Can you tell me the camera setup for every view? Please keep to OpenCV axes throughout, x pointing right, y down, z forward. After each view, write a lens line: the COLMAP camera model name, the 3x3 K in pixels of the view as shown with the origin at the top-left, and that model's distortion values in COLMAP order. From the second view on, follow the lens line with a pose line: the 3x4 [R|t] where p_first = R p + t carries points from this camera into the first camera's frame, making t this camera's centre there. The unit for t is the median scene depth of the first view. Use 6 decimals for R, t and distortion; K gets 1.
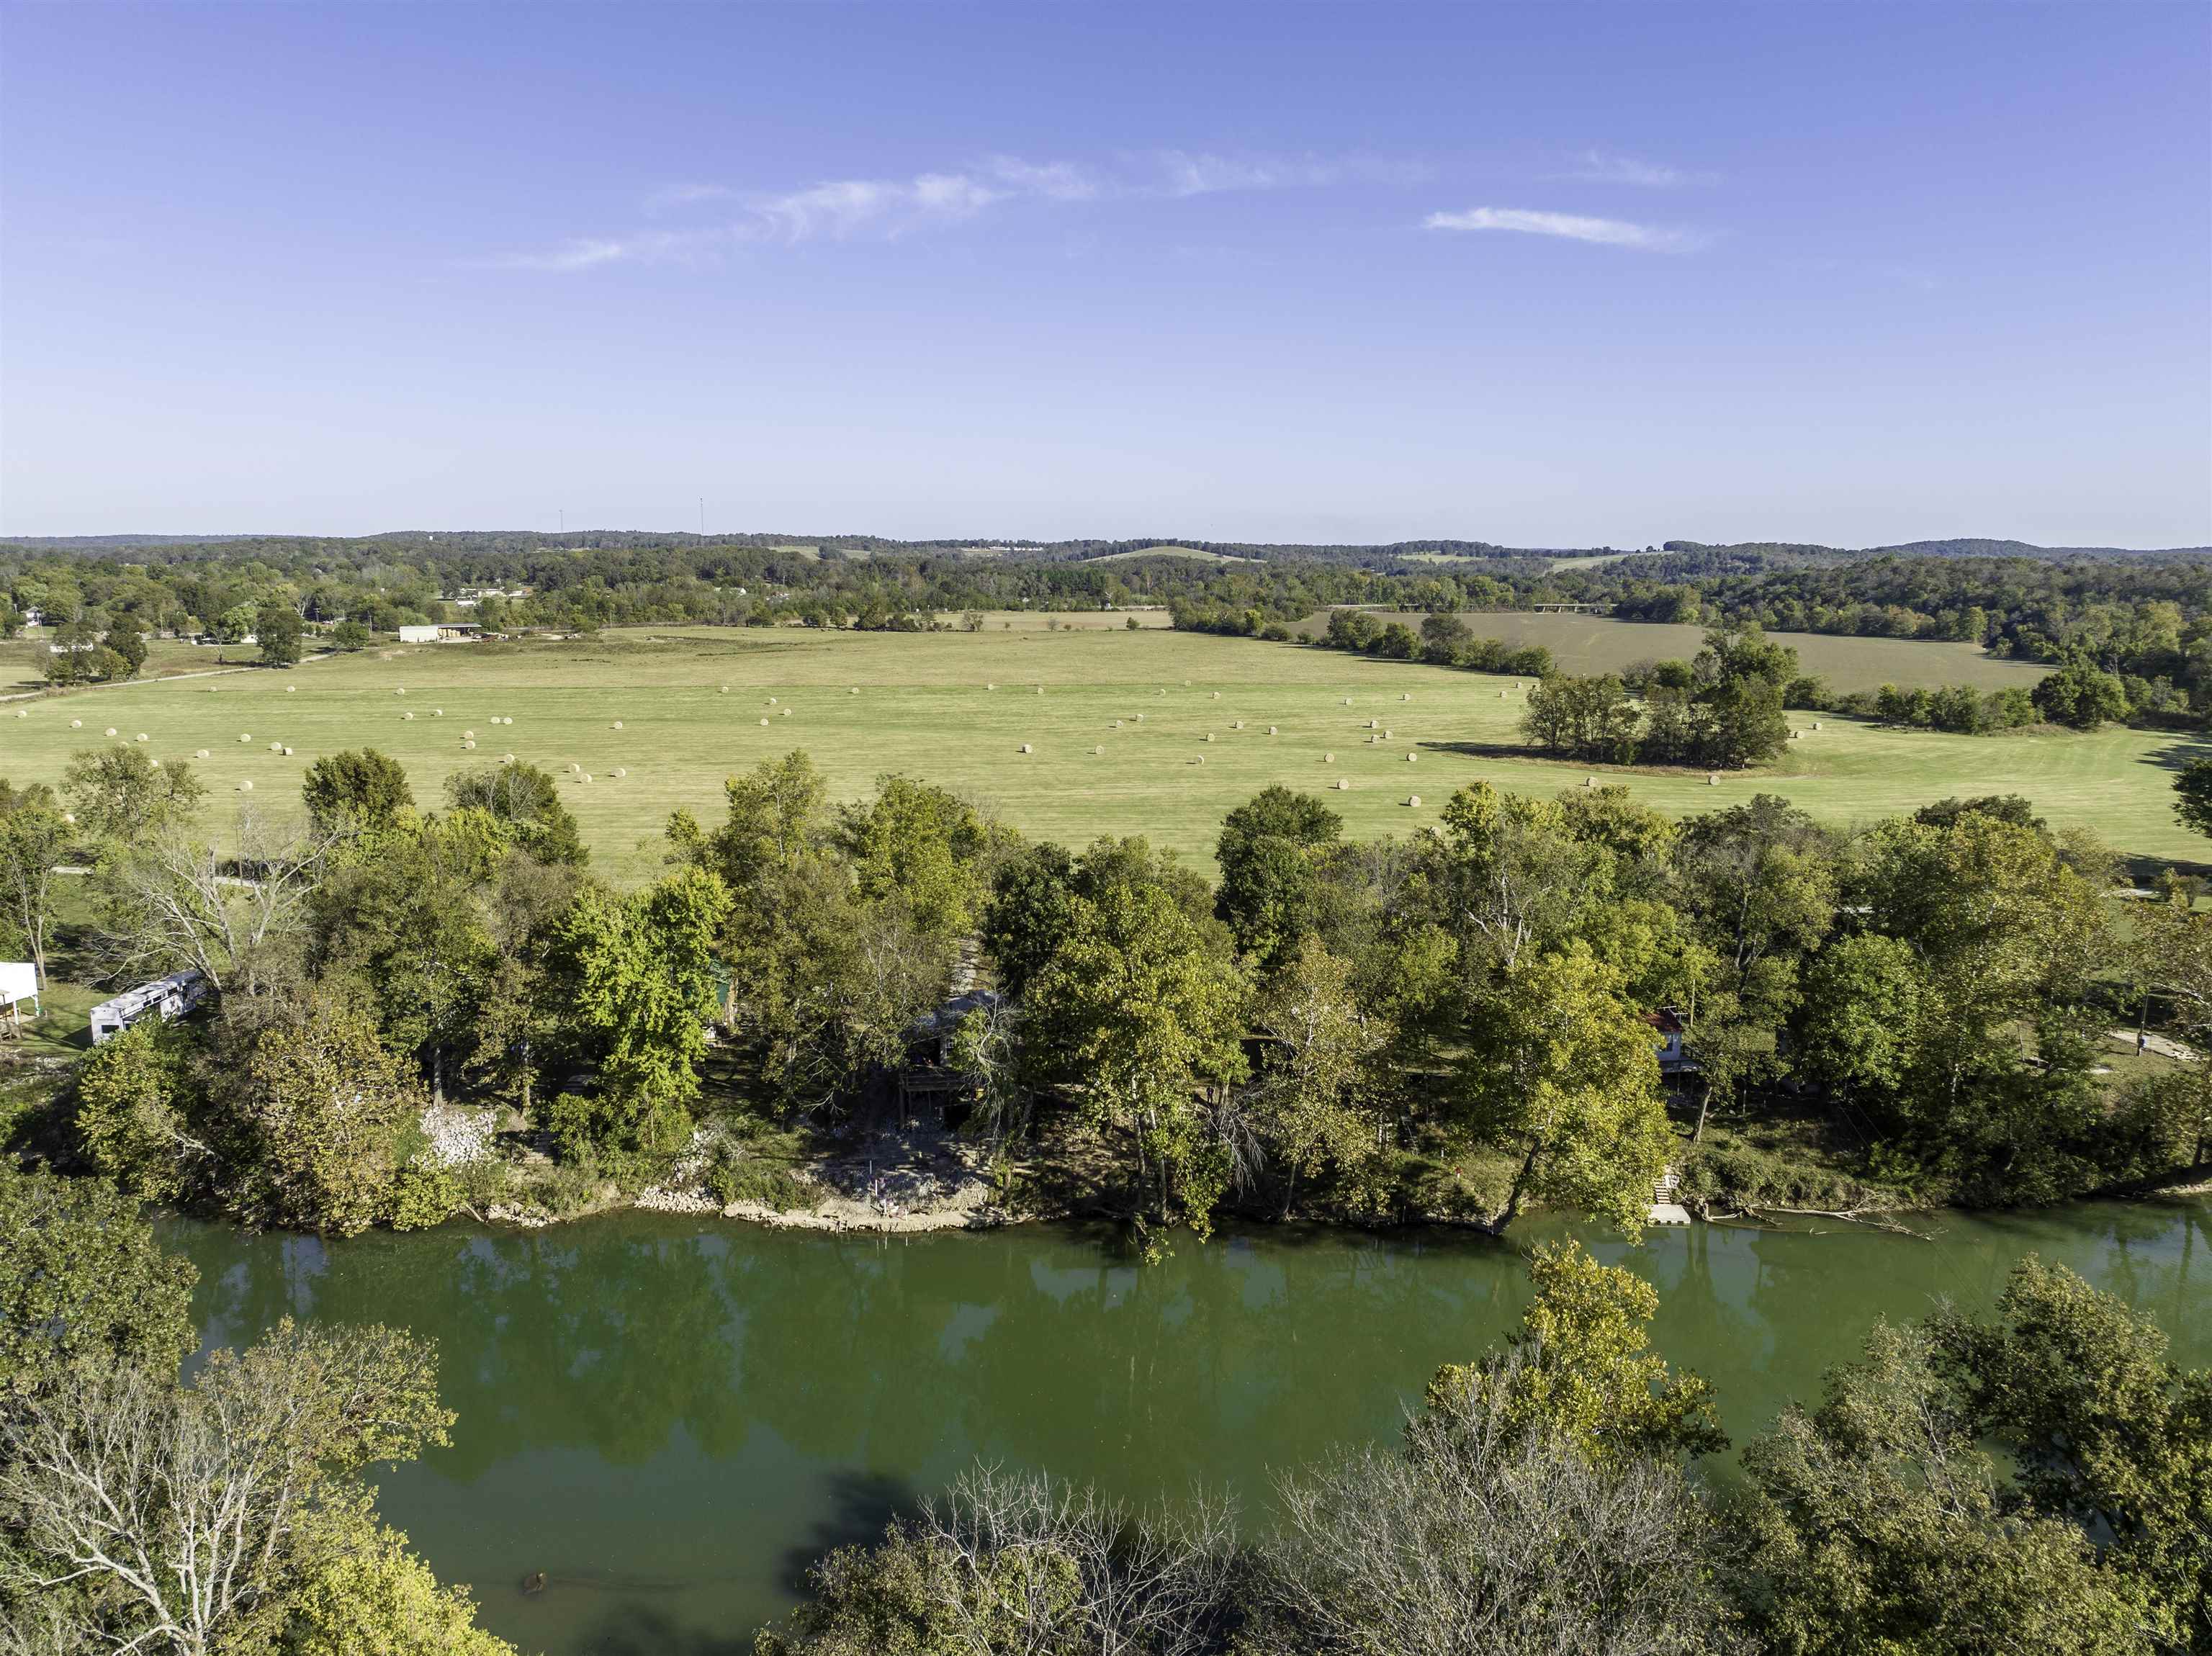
lens RADIAL K [[1516.1, 0, 1106.0], [0, 1516.1, 828.0], [0, 0, 1]] dist [-0.044321, 0.027125]
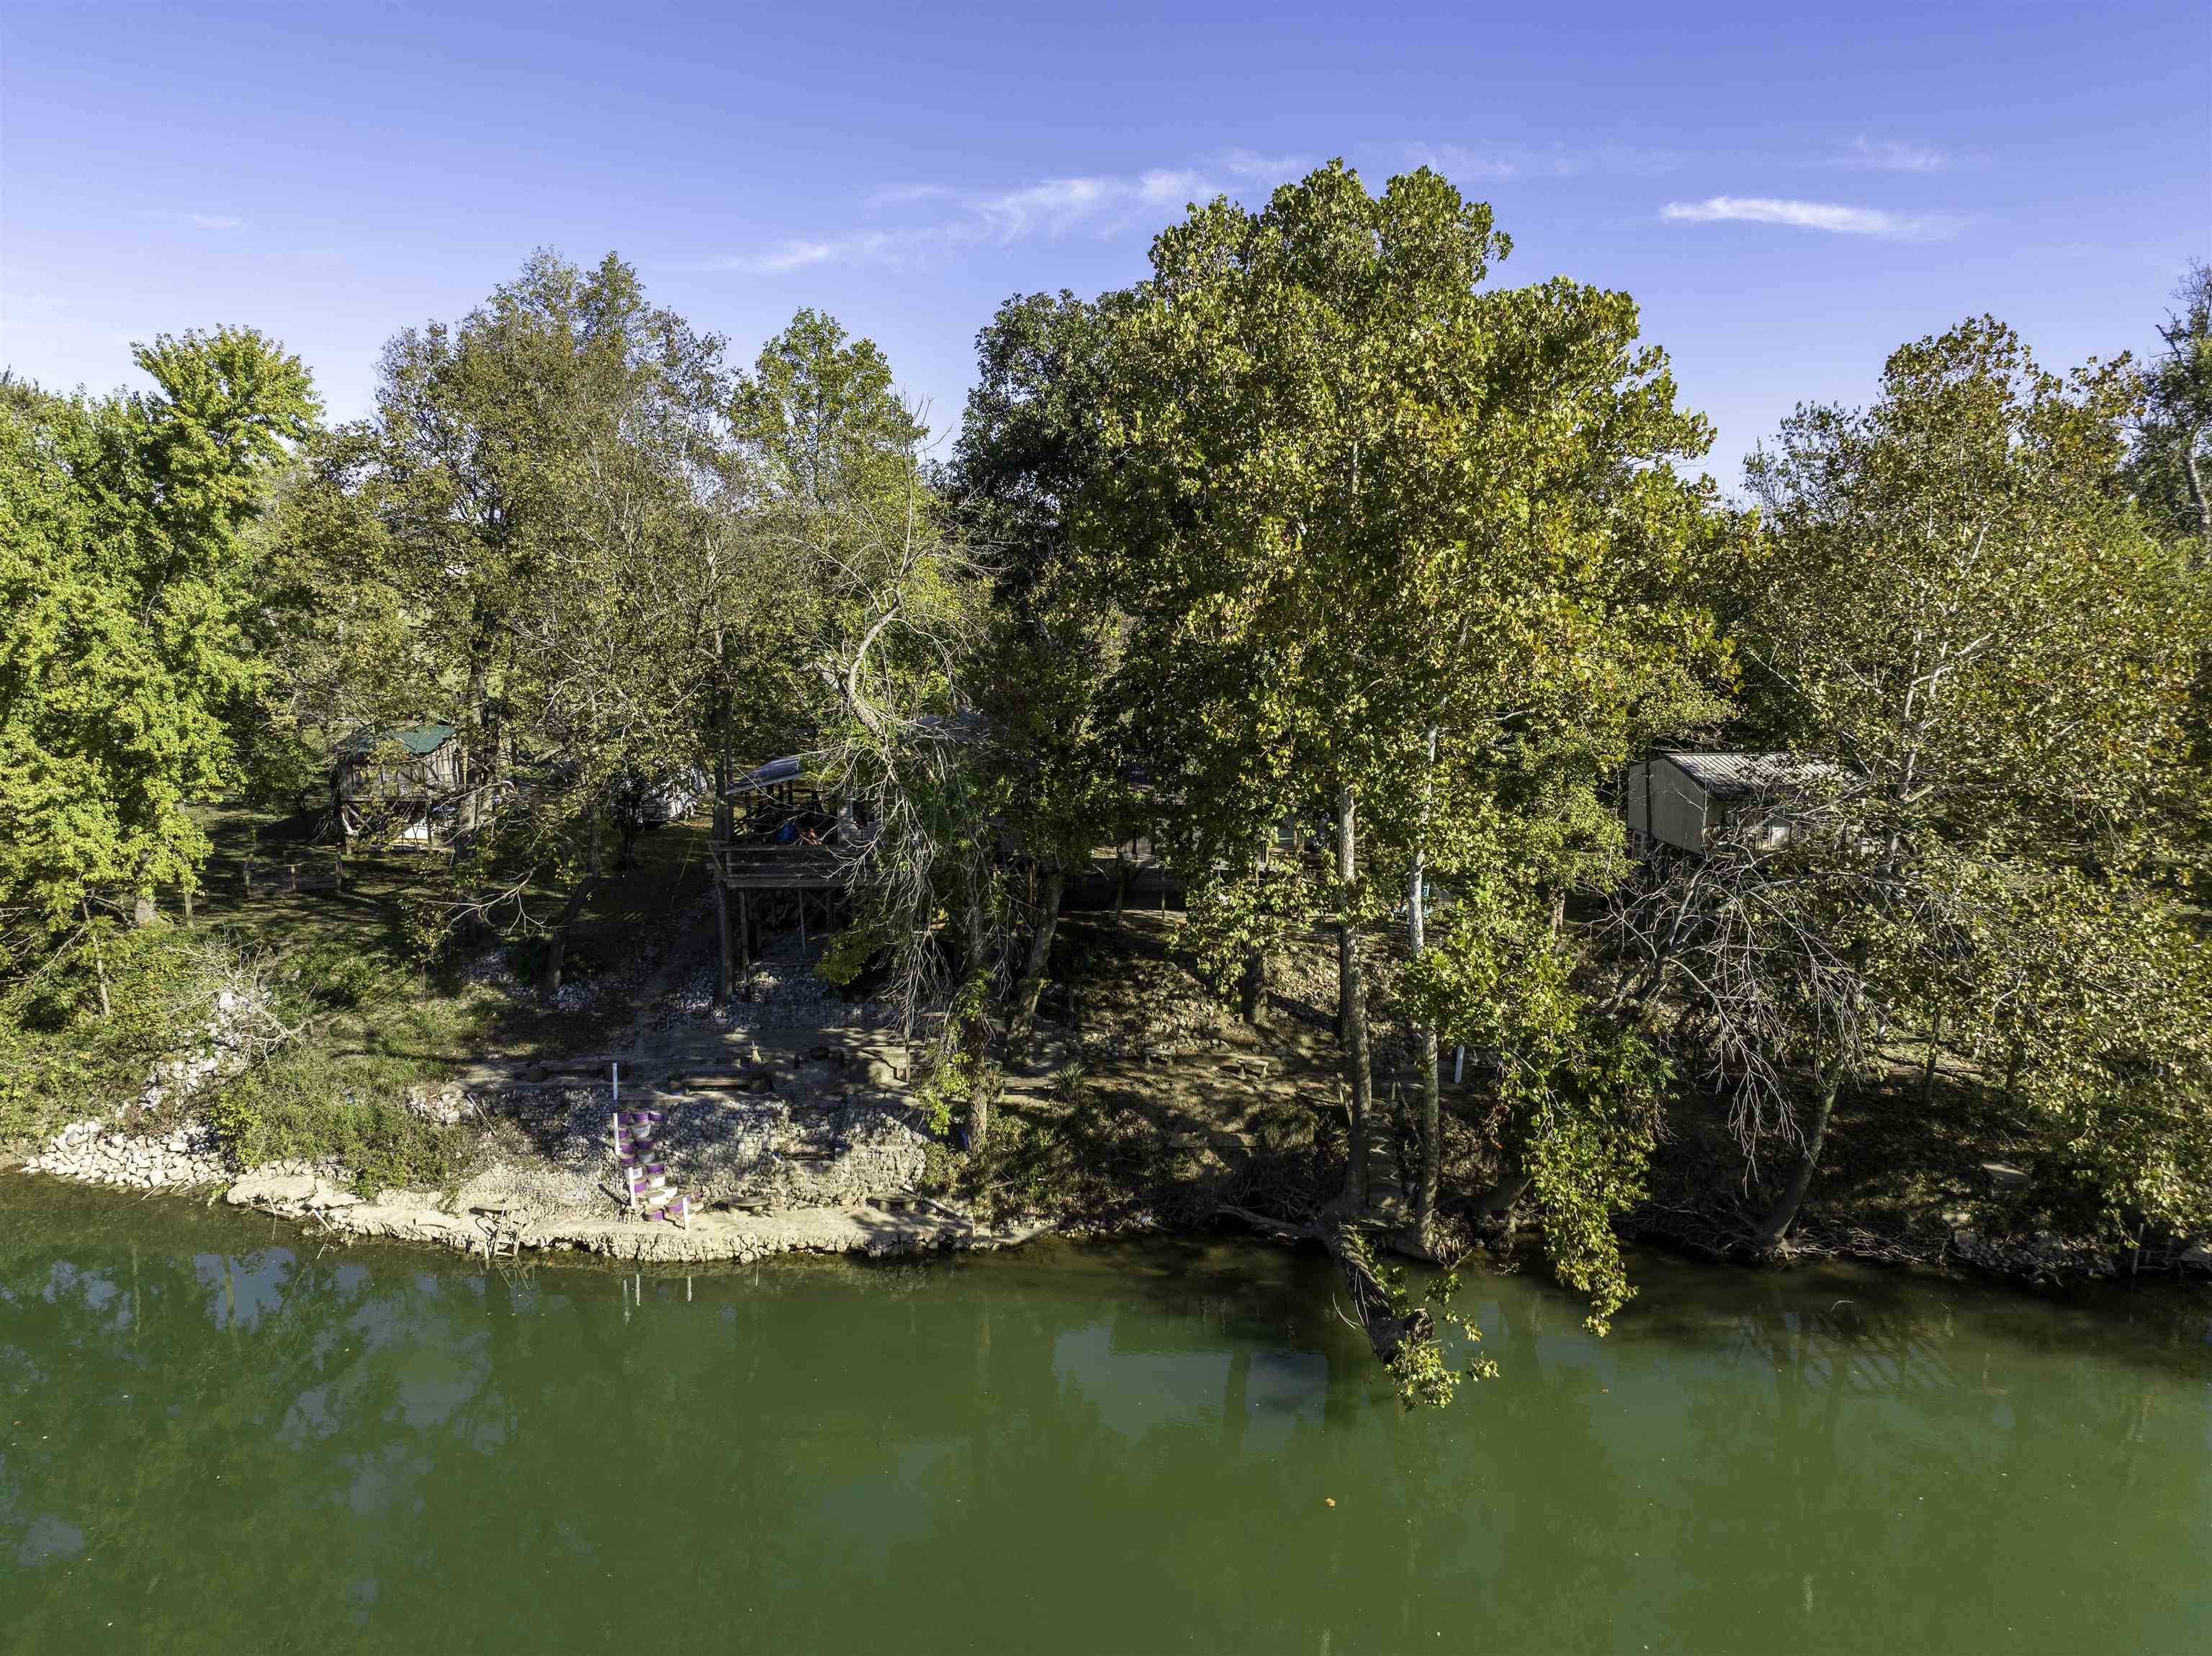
lens RADIAL K [[1516.1, 0, 1106.0], [0, 1516.1, 828.0], [0, 0, 1]] dist [-0.044321, 0.027125]
pose [[0.997580, 0.009469, -0.068876, -0.011604], [-0.009555, 0.999954, -0.000923, 0.159638], [0.068864, 0.001579, 0.997625, 0.632147]]
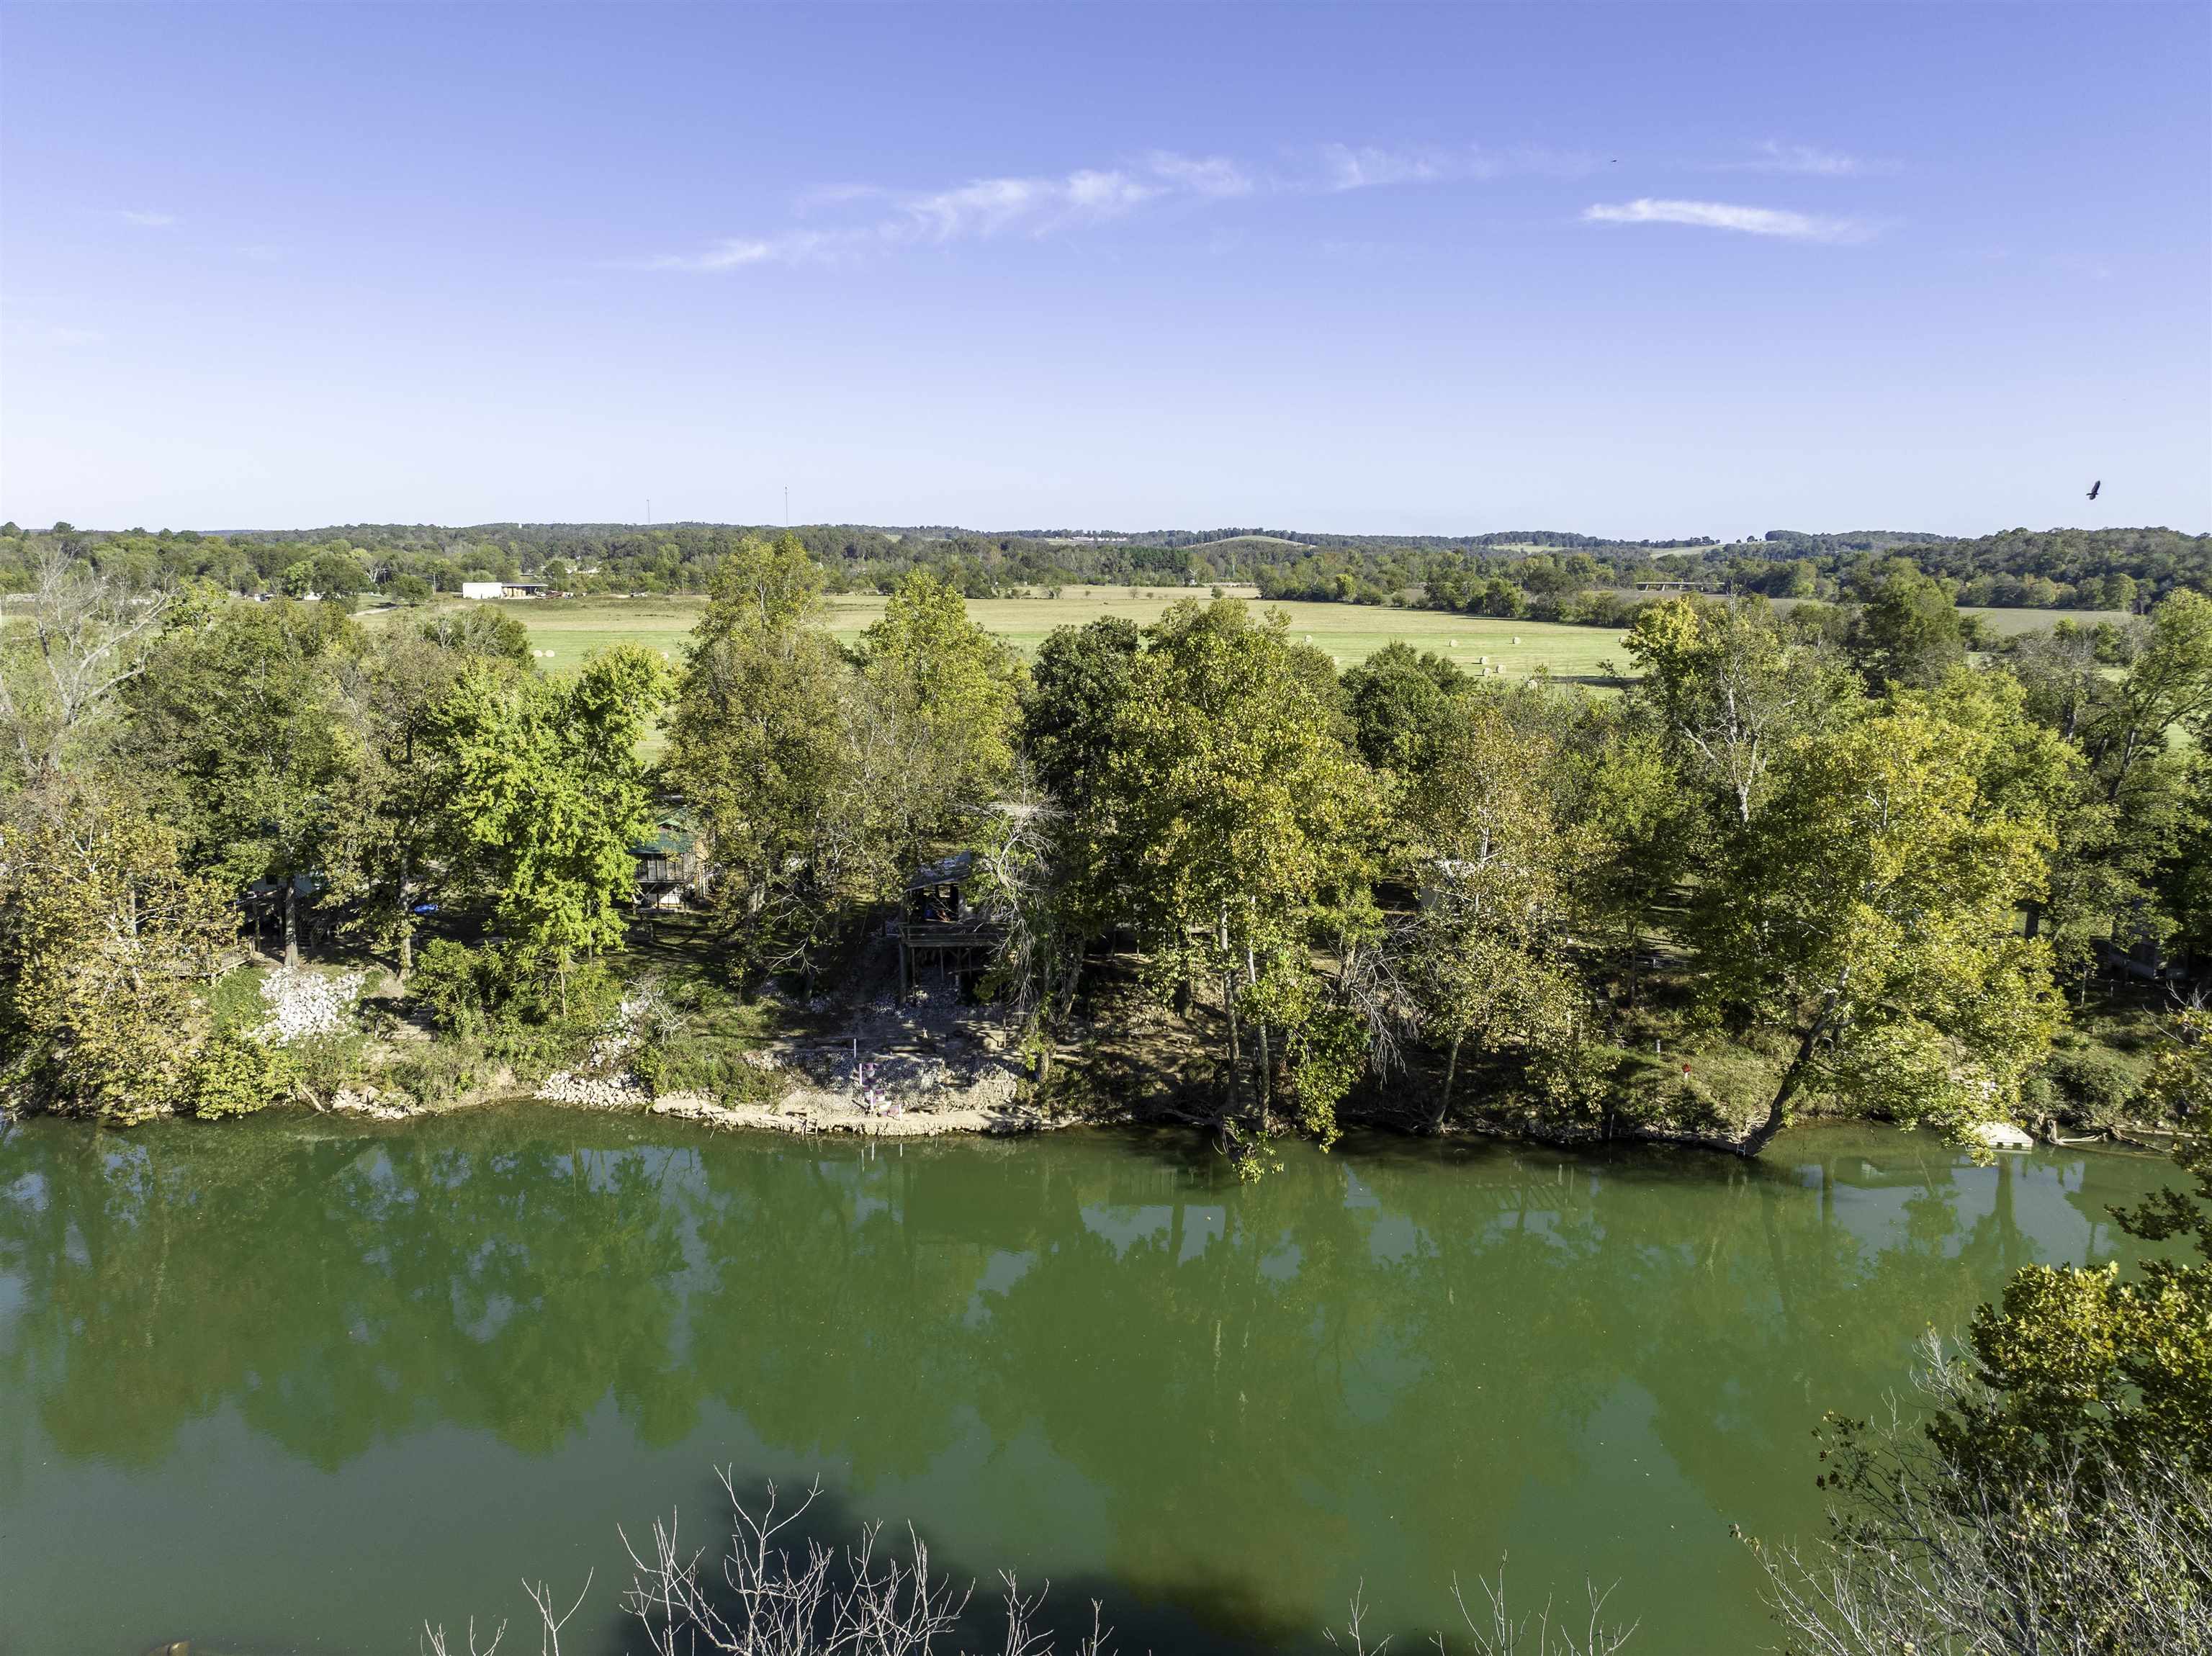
lens RADIAL K [[1516.1, 0, 1106.0], [0, 1516.1, 828.0], [0, 0, 1]] dist [-0.044321, 0.027125]
pose [[0.998489, 0.008556, -0.054279, 0.001063], [-0.008520, 0.999963, 0.000899, 0.116726], [0.054285, -0.000435, 0.998525, 0.286250]]
